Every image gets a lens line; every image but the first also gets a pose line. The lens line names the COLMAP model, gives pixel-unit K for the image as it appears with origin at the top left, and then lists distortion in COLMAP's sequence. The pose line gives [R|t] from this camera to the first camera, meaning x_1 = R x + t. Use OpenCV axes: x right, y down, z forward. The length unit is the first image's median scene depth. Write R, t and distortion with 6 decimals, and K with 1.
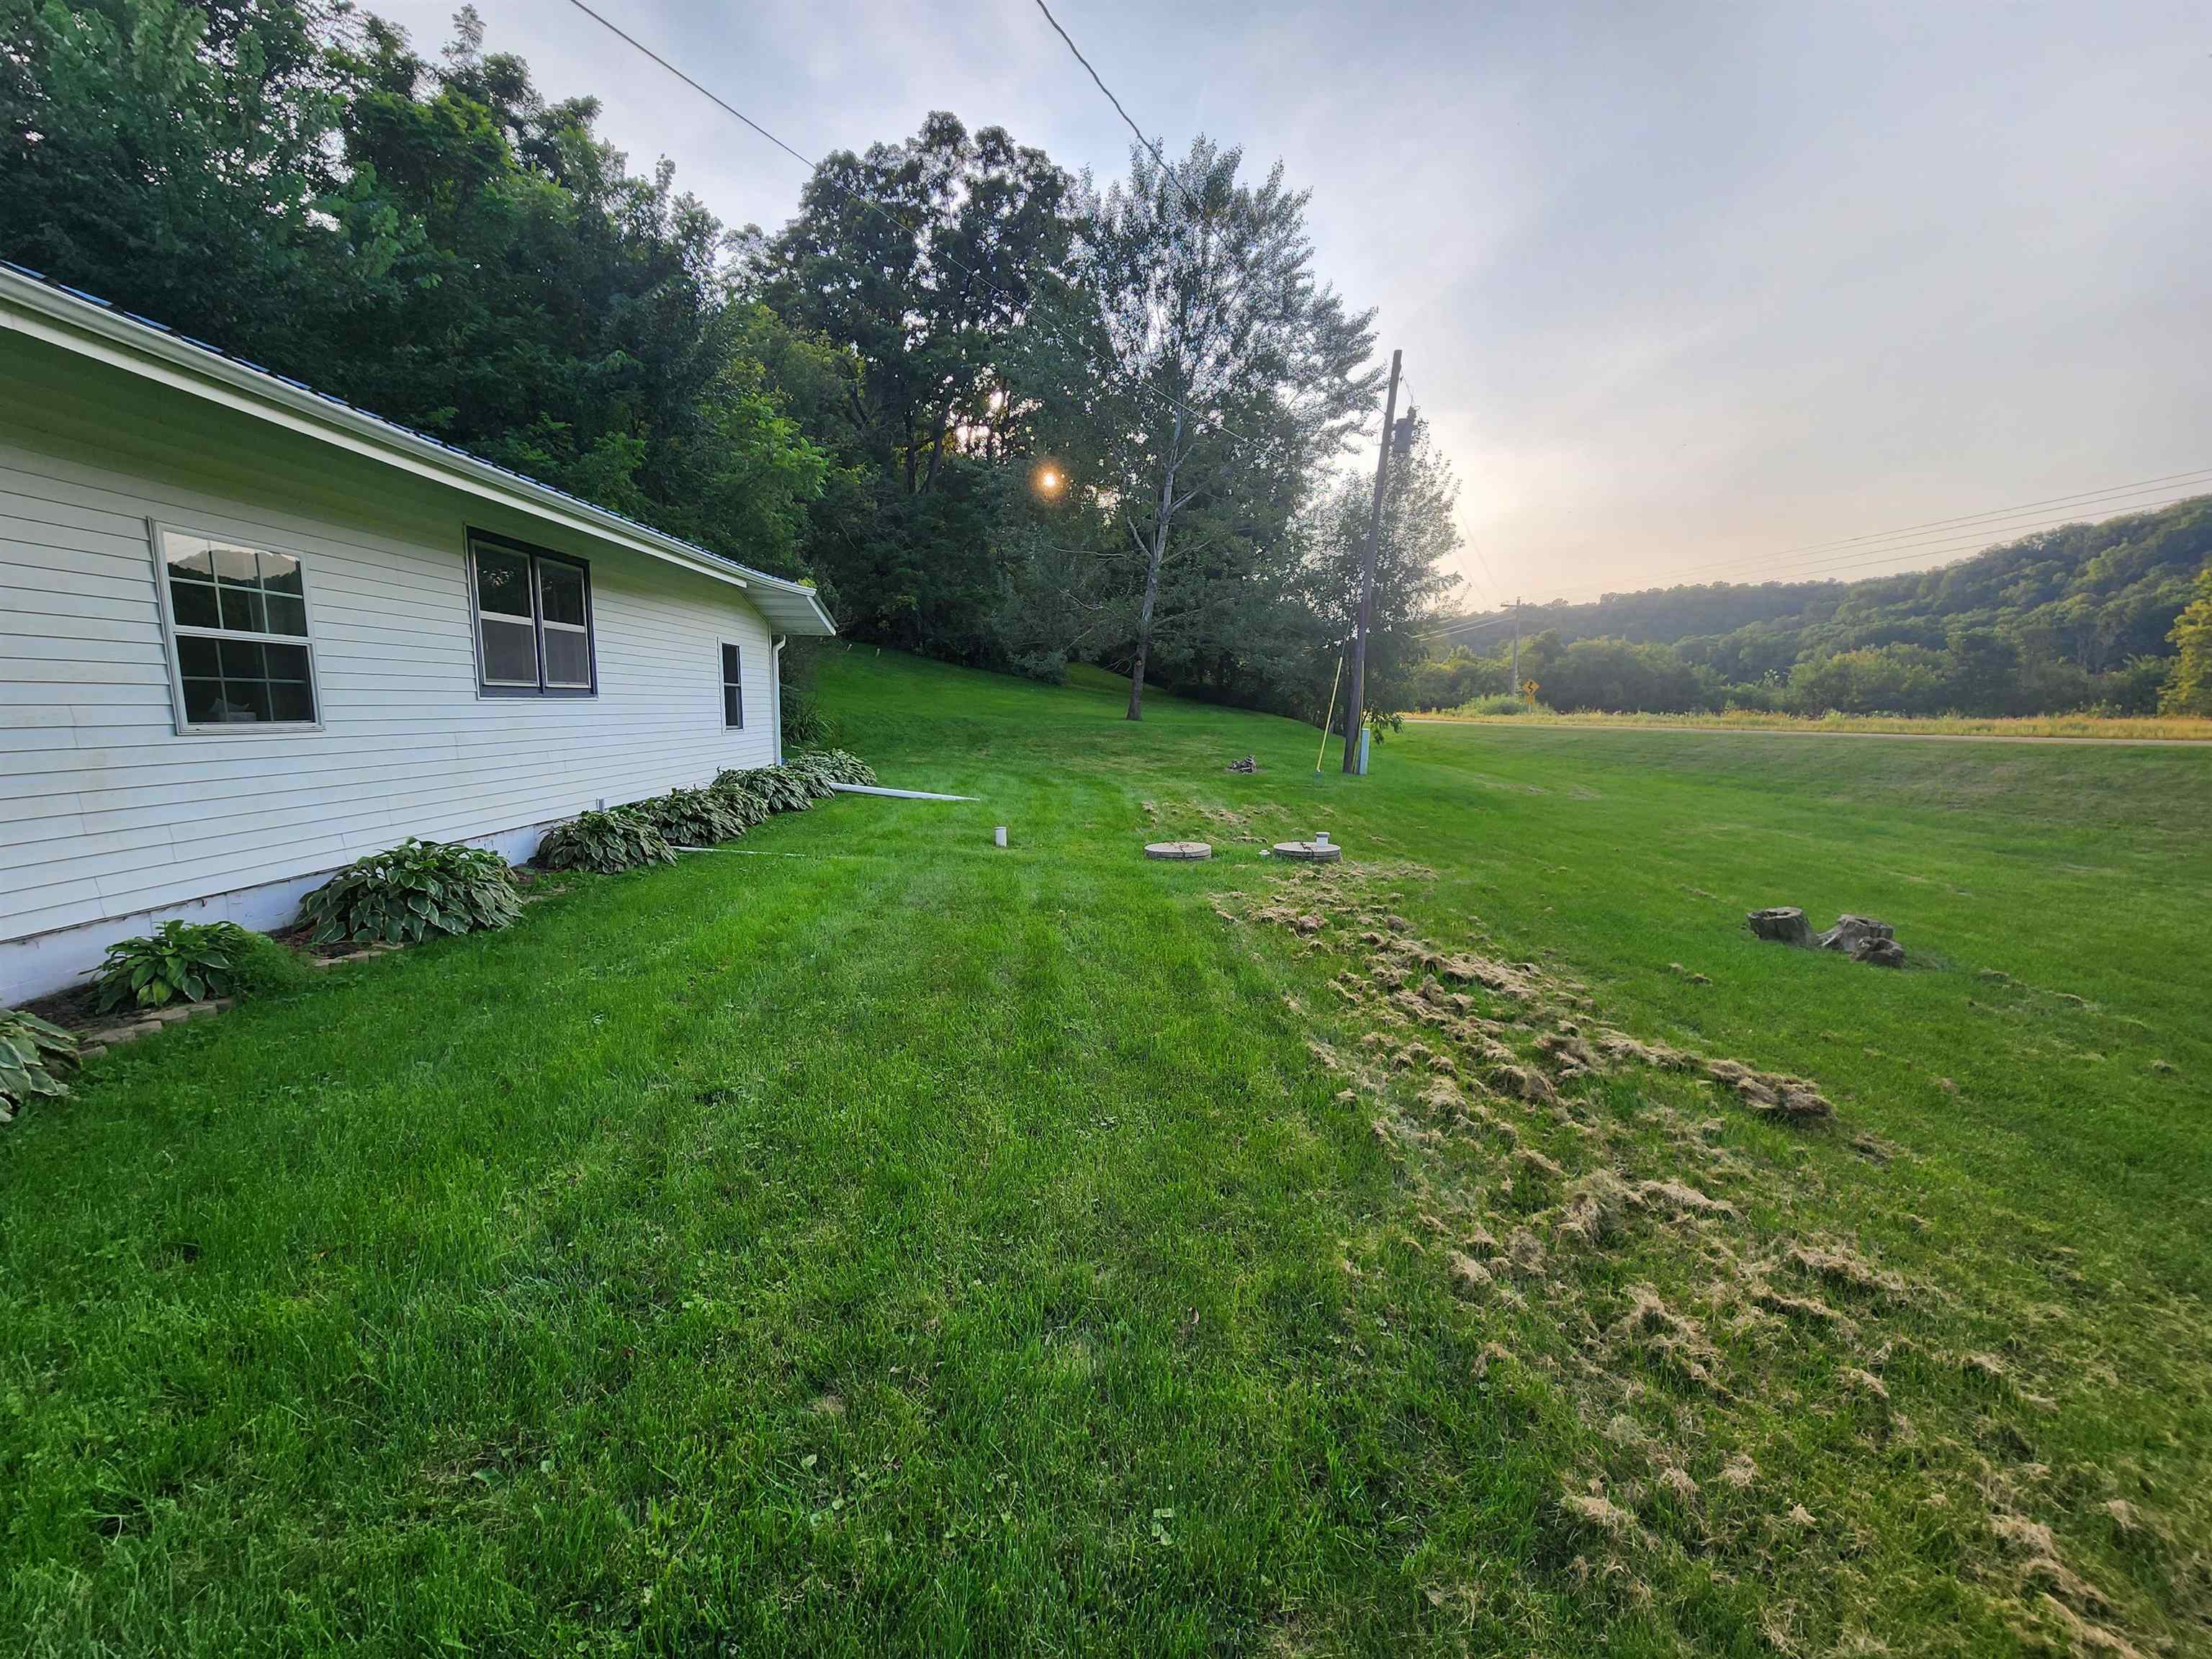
lens RADIAL K [[893.1, 0, 1106.0], [0, 893.1, 829.5], [0, 0, 1]] dist [-0.001286, 0.000486]
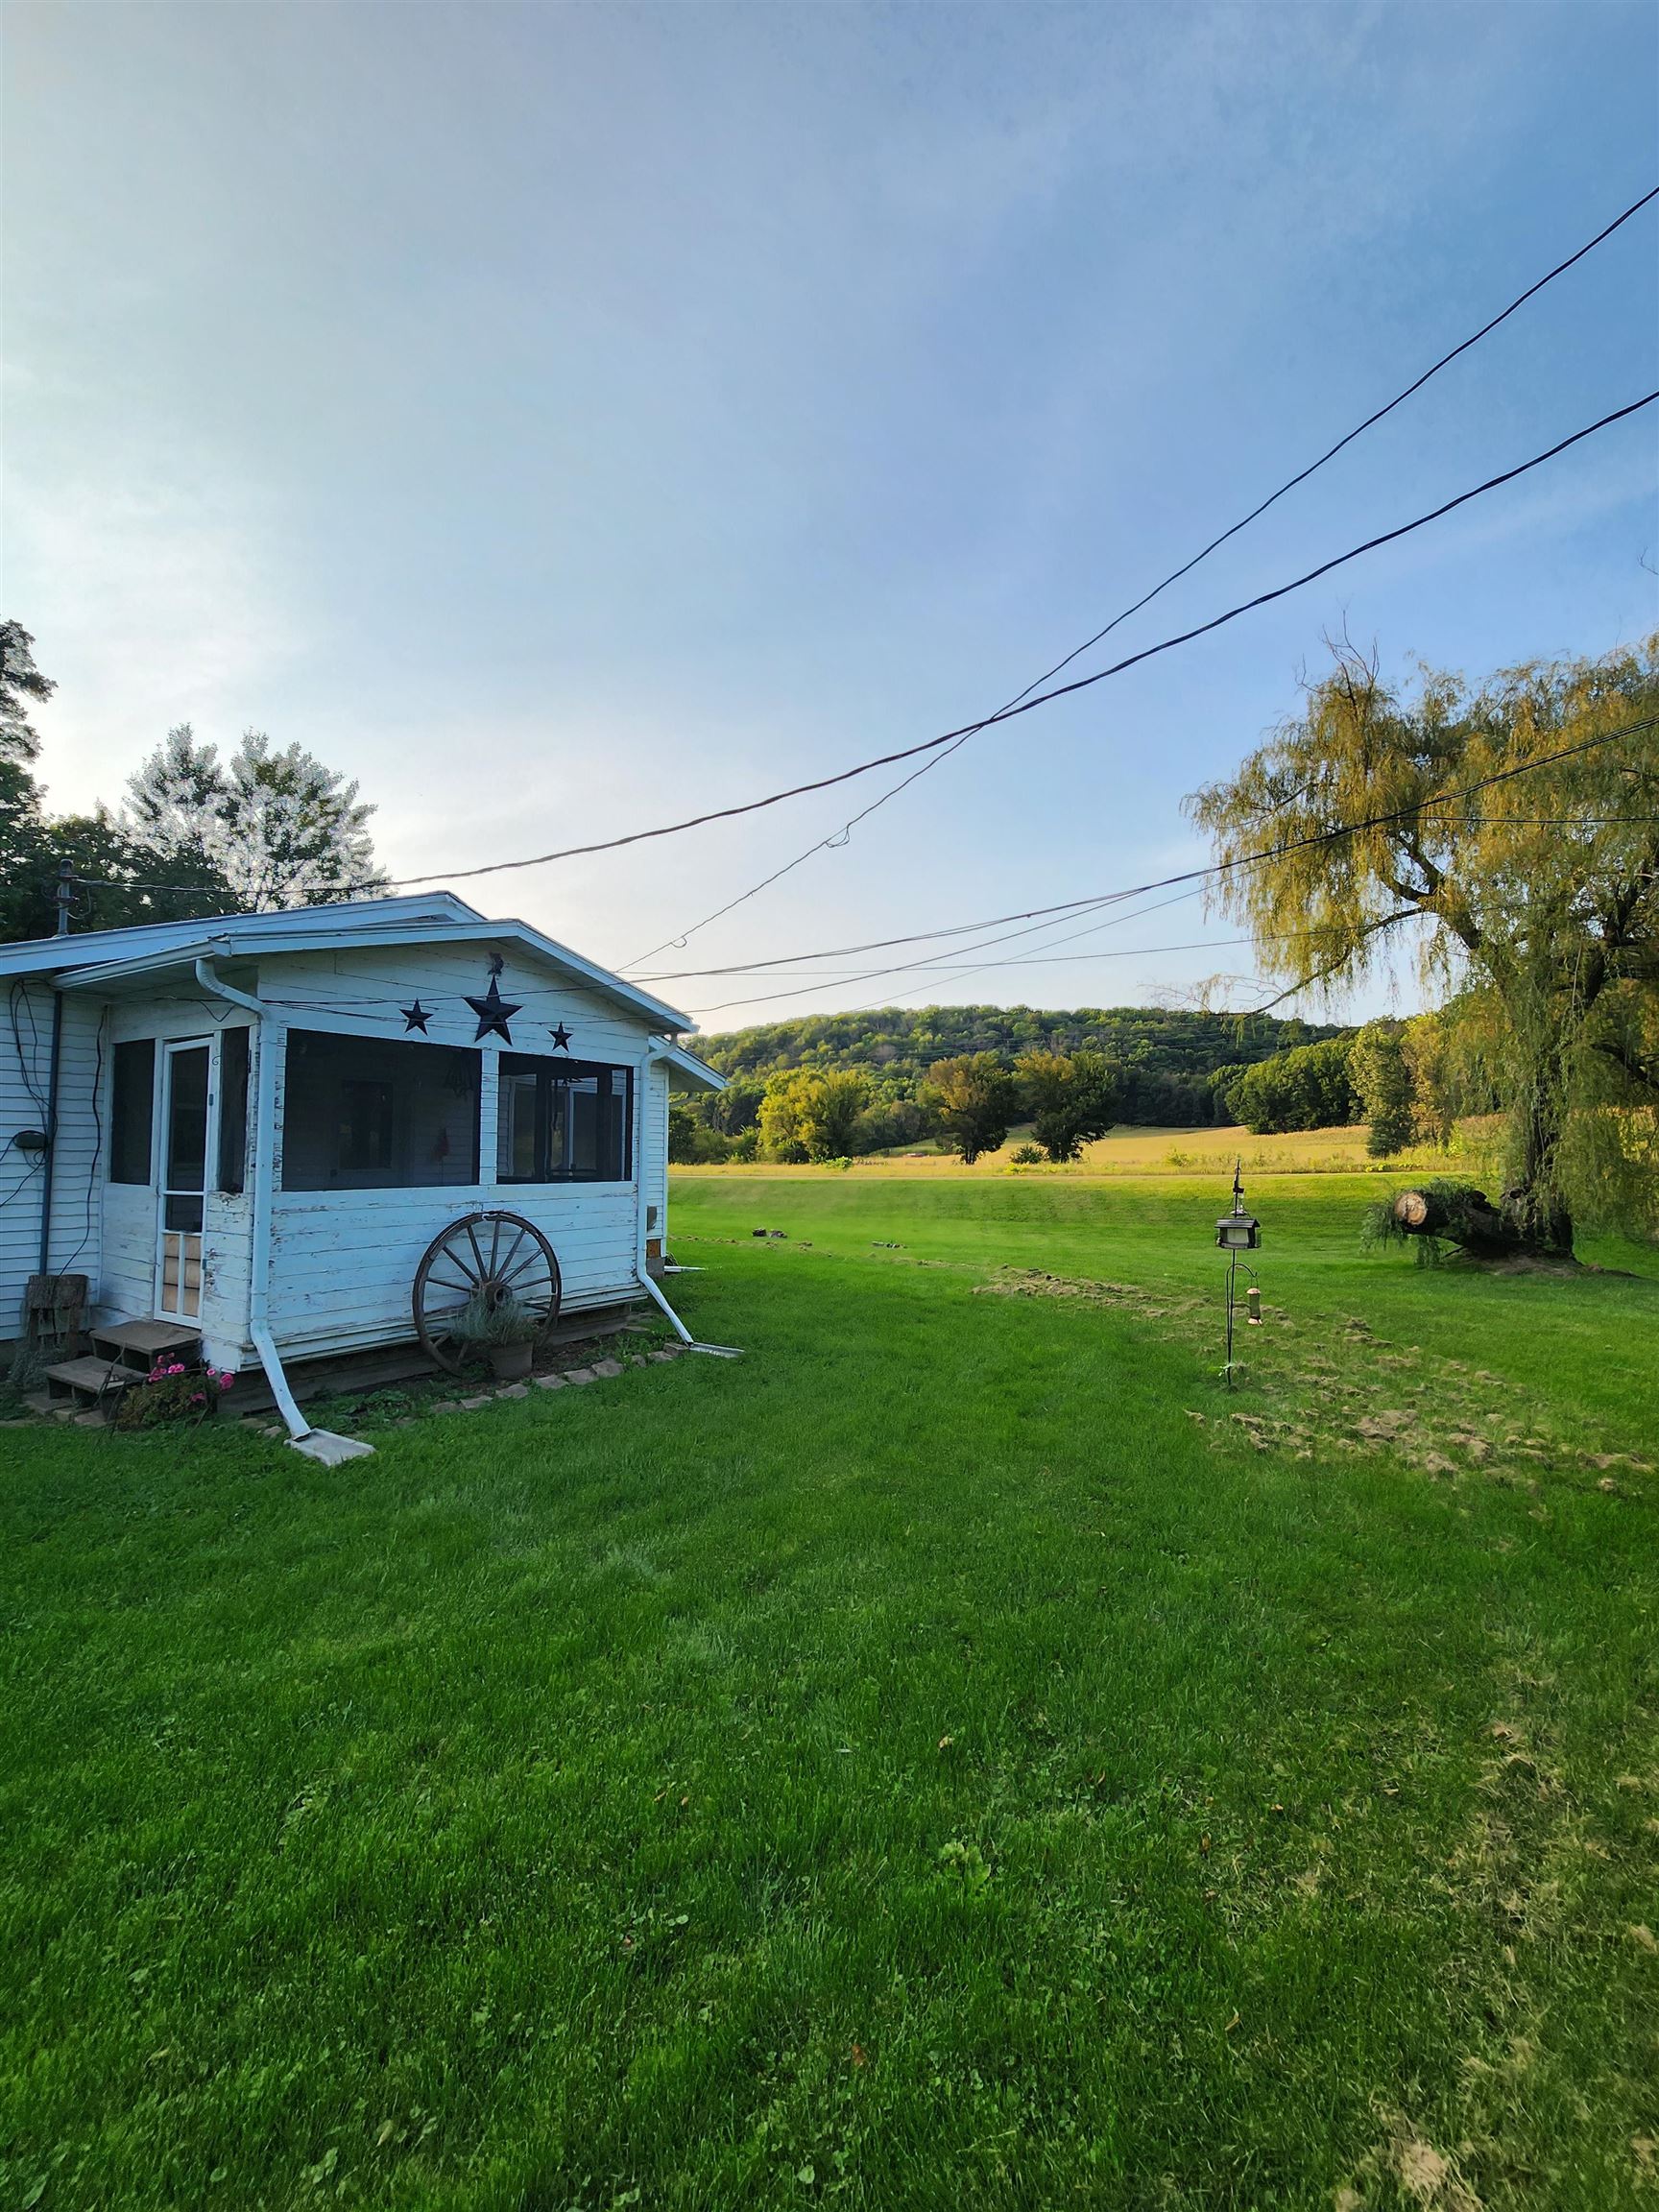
lens RADIAL K [[893.1, 0, 829.5], [0, 893.1, 1106.0], [0, 0, 1]] dist [-0.001286, 0.000486]
pose [[0.578925, 0.042845, 0.814254, -0.094054], [0.116031, 0.984127, -0.134281, 0.006320], [-0.807083, 0.172217, 0.564764, -0.058454]]
